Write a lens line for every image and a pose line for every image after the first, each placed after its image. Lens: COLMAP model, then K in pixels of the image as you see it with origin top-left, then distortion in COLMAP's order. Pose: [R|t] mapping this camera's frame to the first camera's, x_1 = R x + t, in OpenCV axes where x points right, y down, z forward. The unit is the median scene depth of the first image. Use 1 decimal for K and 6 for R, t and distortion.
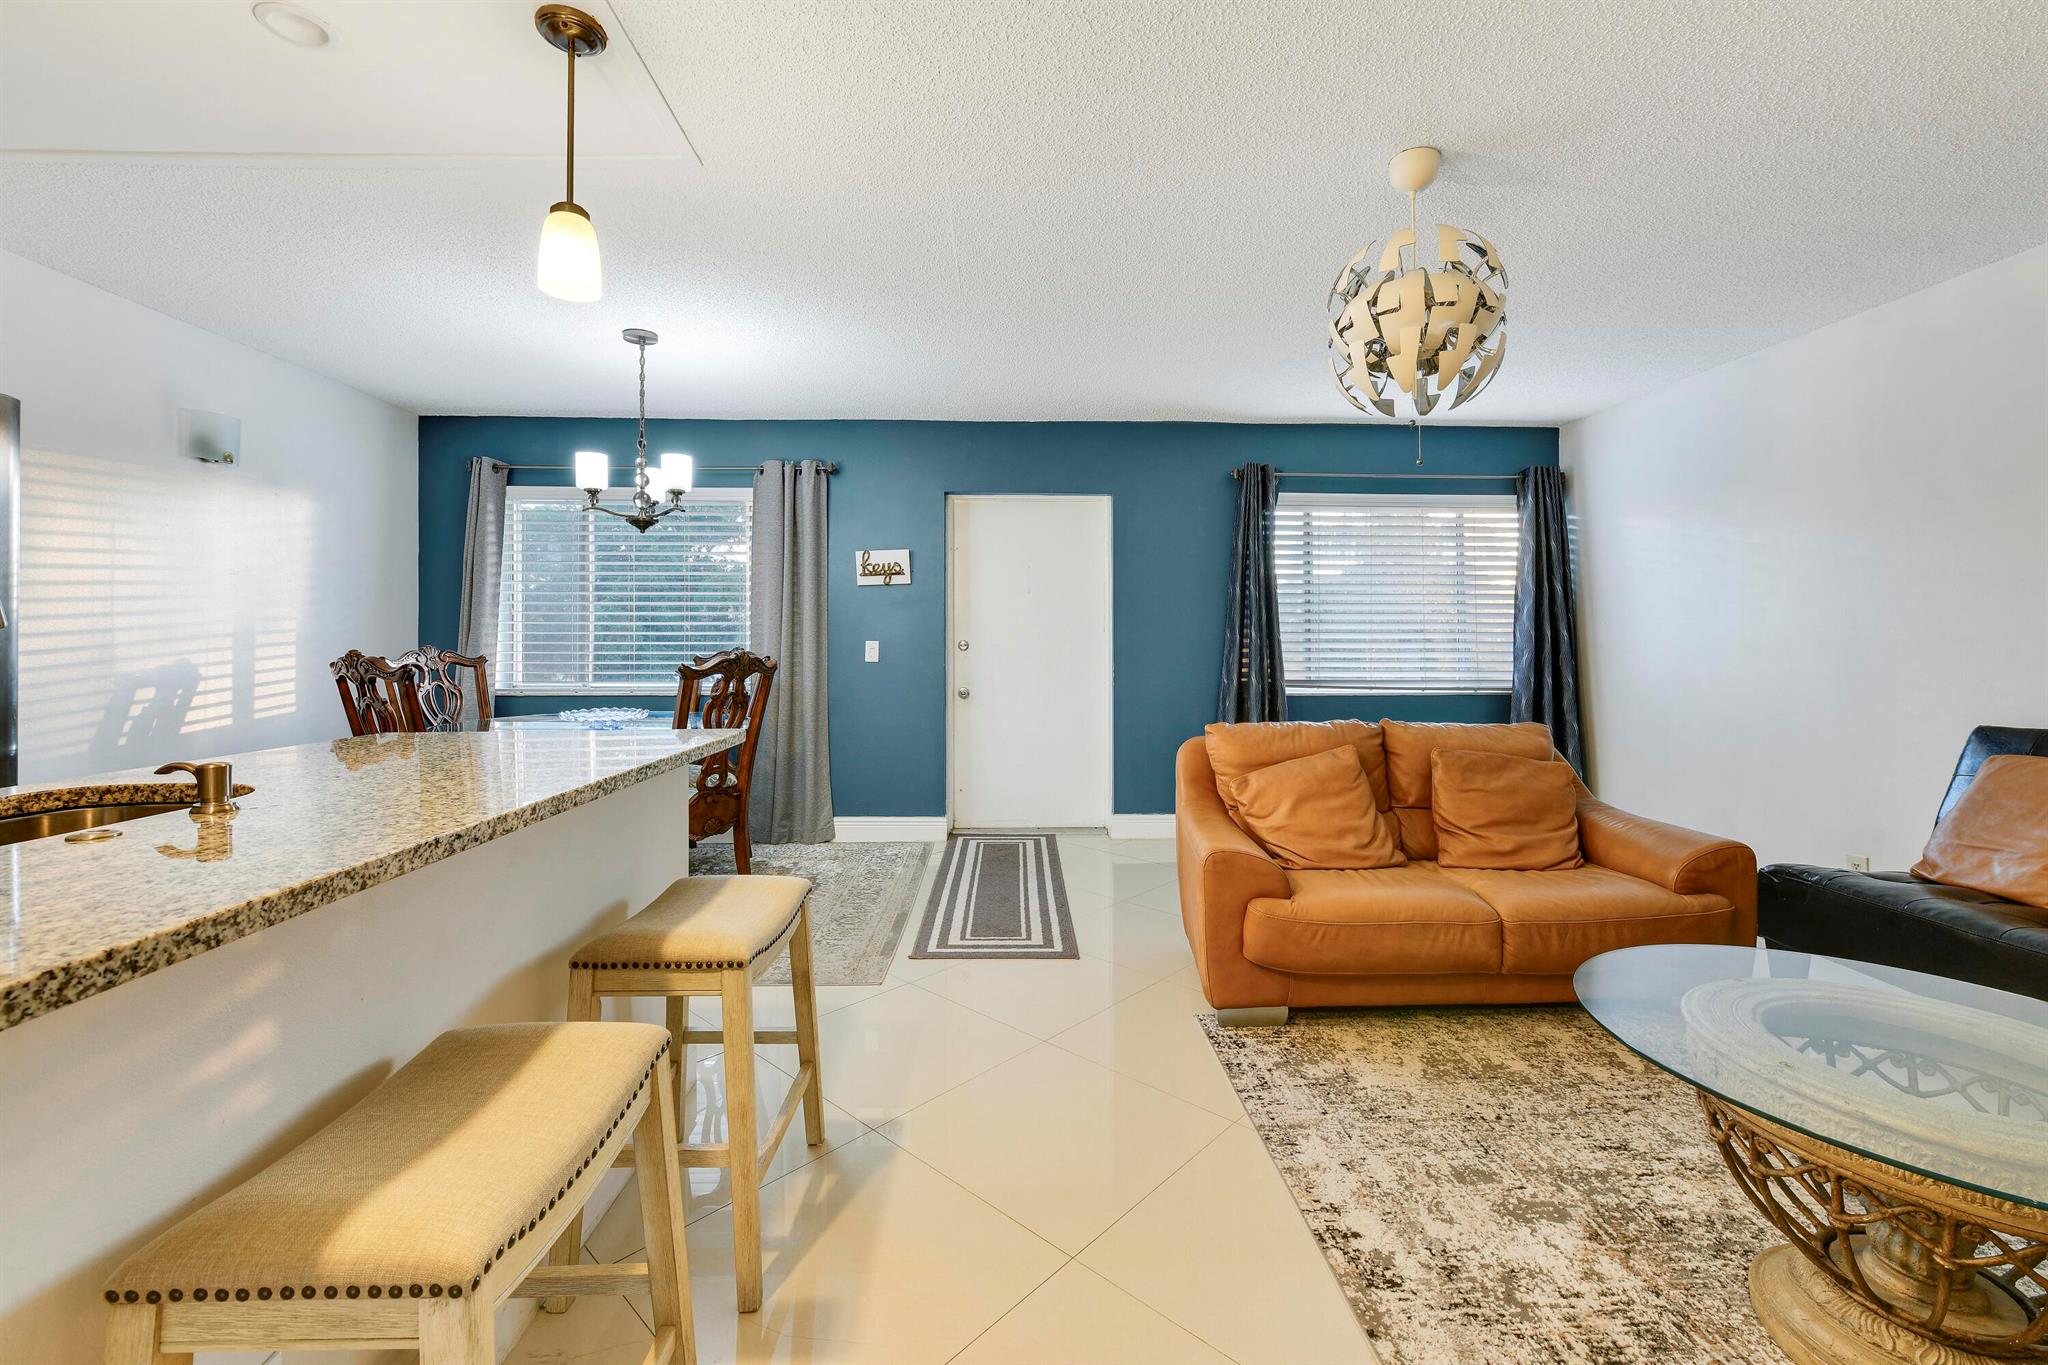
lens RADIAL K [[830.8, 0, 1020.1], [0, 830.8, 627.0], [0, 0, 1]] dist [-0.002318, -0.001076]
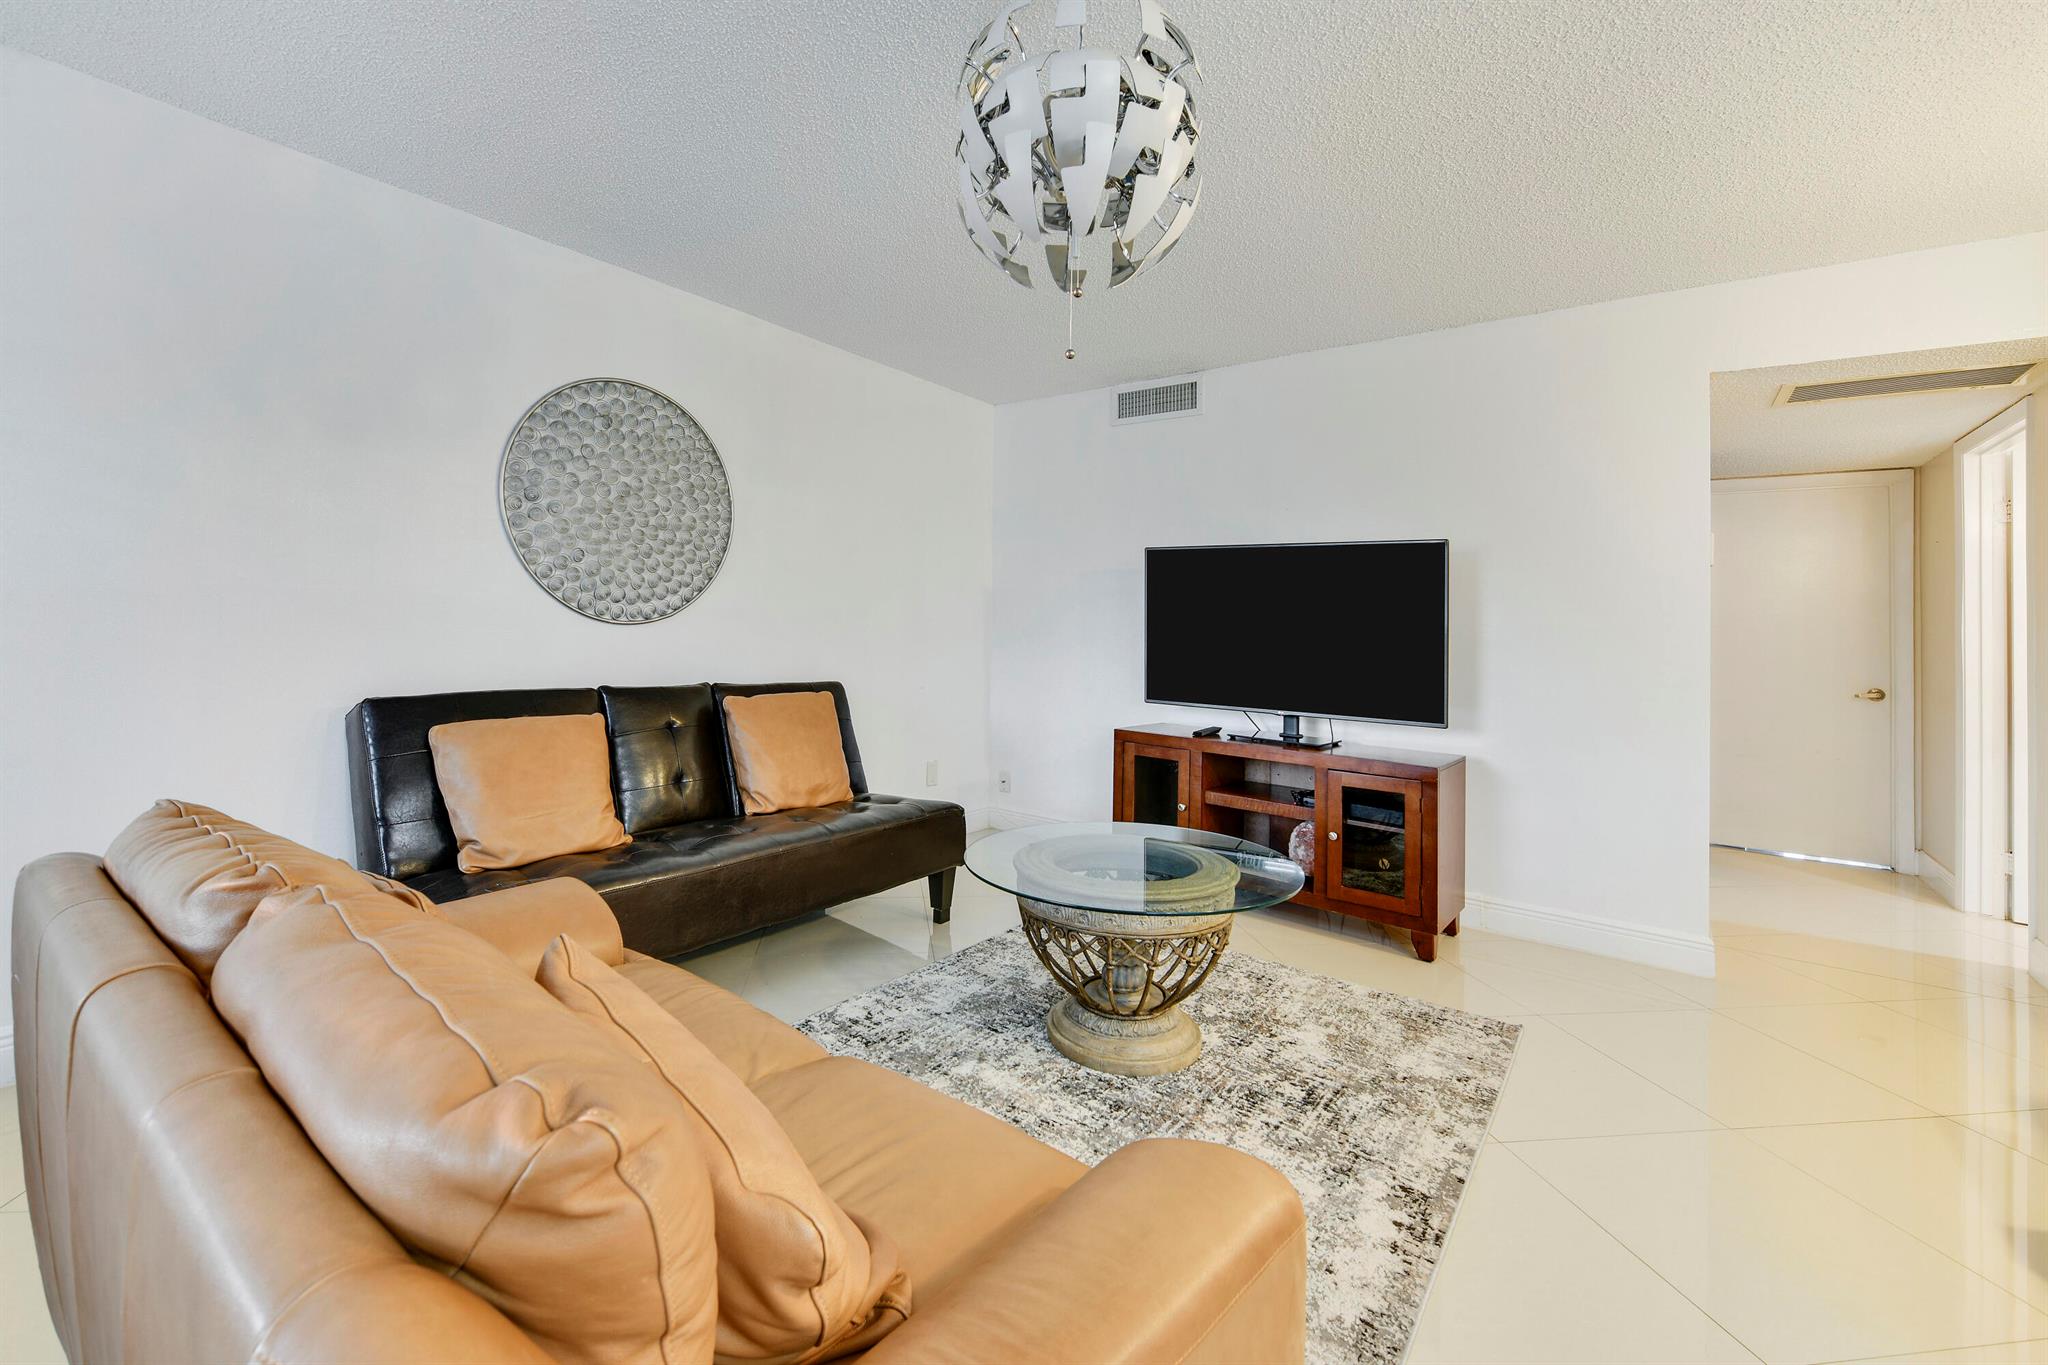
lens RADIAL K [[843.5, 0, 1013.8], [0, 843.5, 607.0], [0, 0, 1]] dist [-0.000285, -0.000050]
pose [[-0.775573, -0.010792, 0.631165, 0.083879], [-0.042862, 0.998447, -0.035597, 0.026022], [-0.629801, -0.054661, -0.774831, 1.400857]]
